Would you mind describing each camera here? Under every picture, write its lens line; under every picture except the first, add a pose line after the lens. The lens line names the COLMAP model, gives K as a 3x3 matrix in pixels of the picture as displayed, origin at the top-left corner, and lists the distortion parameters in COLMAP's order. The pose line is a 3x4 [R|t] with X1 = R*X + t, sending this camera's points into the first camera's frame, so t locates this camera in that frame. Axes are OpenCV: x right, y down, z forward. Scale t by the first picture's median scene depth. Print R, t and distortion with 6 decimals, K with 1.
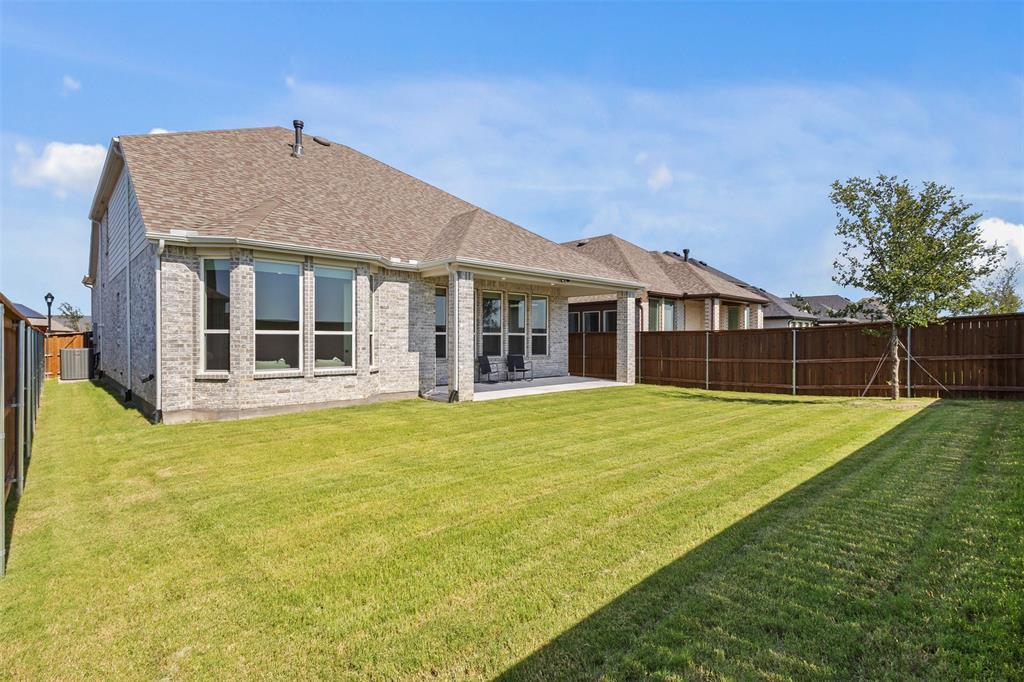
lens RADIAL K [[482.0, 0, 519.6], [0, 482.0, 343.6], [0, 0, 1]] dist [0.012029, -0.000739]
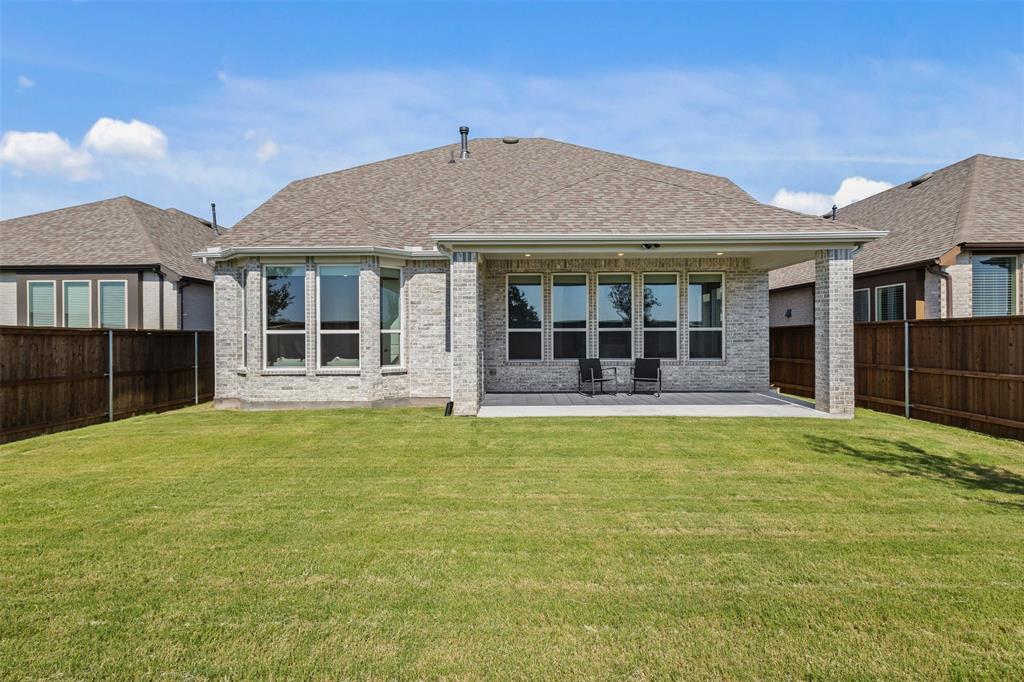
lens RADIAL K [[482.0, 0, 512.2], [0, 482.0, 335.7], [0, 0, 1]] dist [0.012029, -0.000739]
pose [[0.723062, -0.005948, -0.690758, 0.490617], [-0.000074, 0.999962, -0.008687, -0.005056], [0.690783, 0.006332, 0.723034, 0.481995]]
